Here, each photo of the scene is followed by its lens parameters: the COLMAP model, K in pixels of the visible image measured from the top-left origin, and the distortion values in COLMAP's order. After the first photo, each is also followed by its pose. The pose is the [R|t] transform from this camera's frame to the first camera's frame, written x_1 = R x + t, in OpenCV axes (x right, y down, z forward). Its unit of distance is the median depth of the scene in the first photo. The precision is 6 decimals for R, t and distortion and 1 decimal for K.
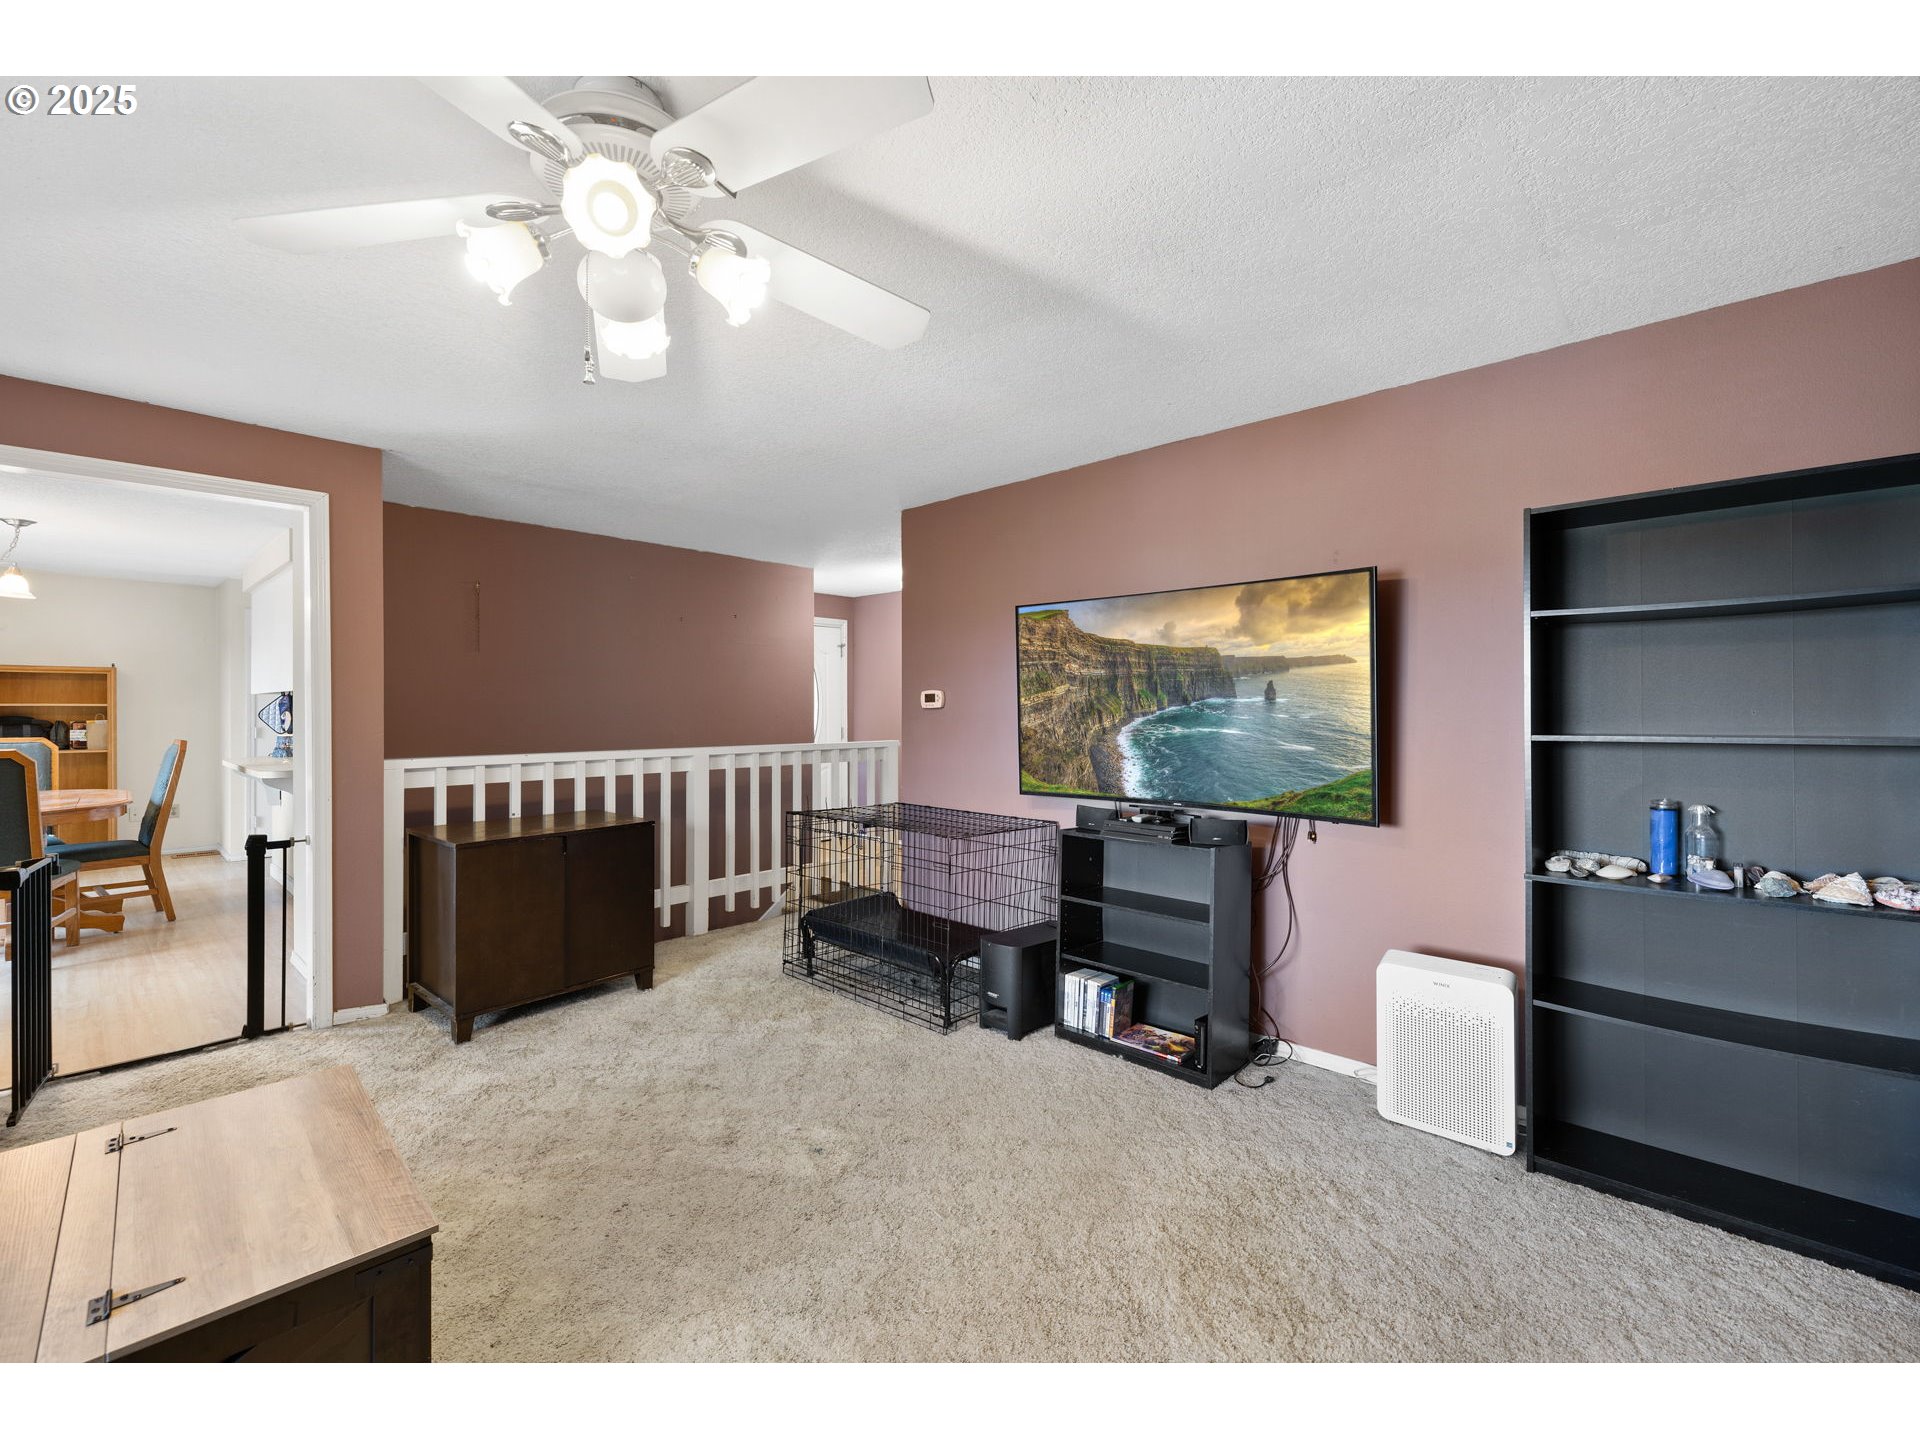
lens RADIAL K [[821.2, 0, 946.3], [0, 821.2, 705.0], [0, 0, 1]] dist [0.000889, 0.000467]
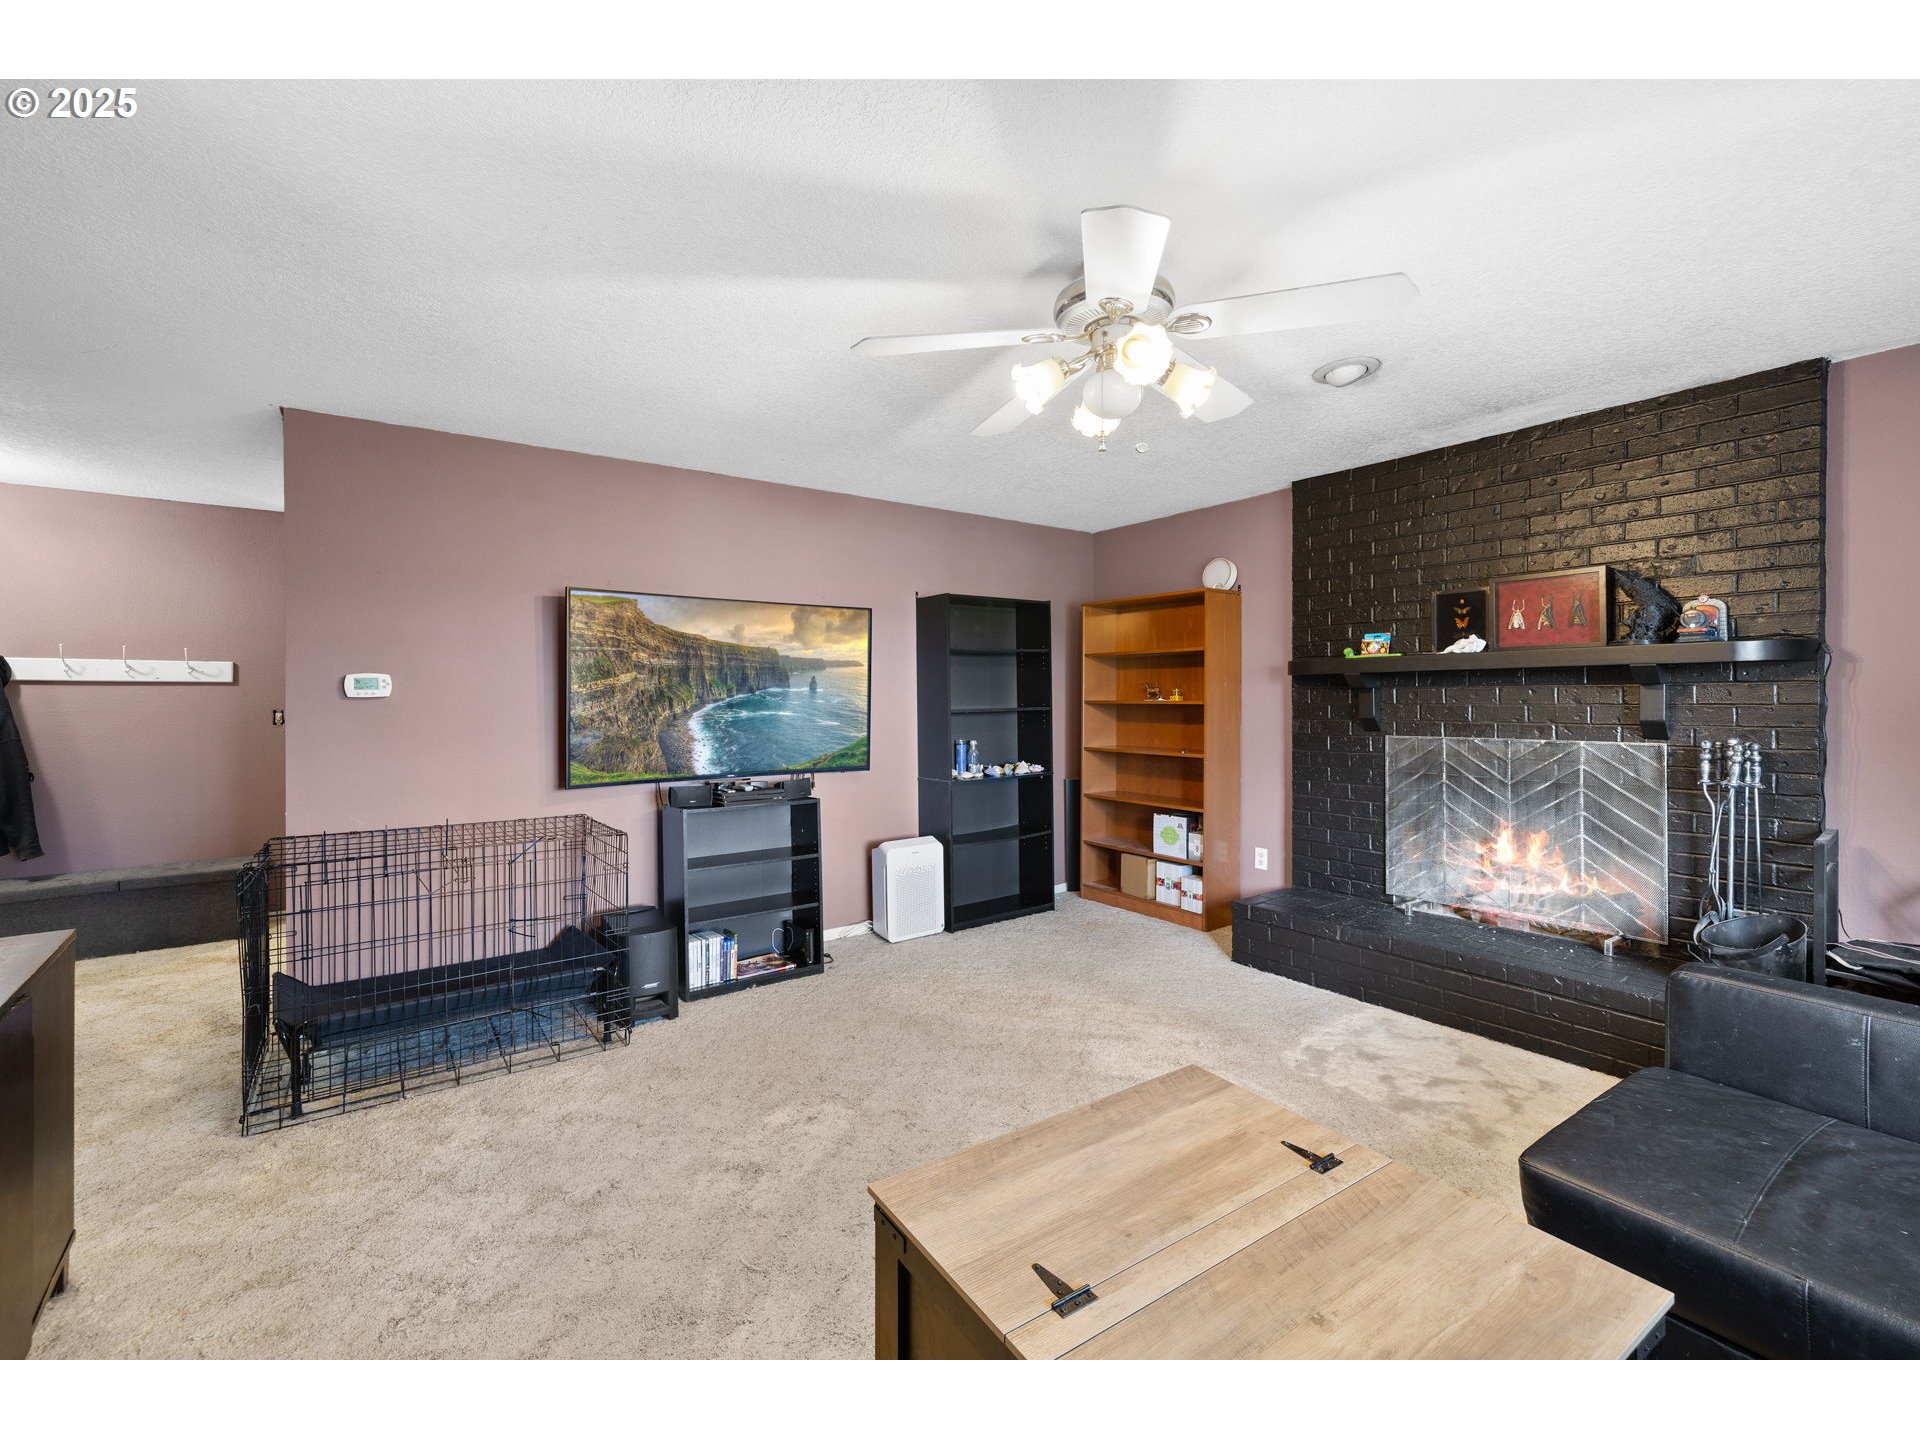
lens RADIAL K [[799.0, 0, 949.0], [0, 799.0, 714.1], [0, 0, 1]] dist [-0.002276, 0.000053]
pose [[0.186880, -0.020357, 0.982172, -0.817523], [-0.000264, 0.999784, 0.020772, 0.006247], [-0.982383, -0.004141, 0.186834, 0.471871]]
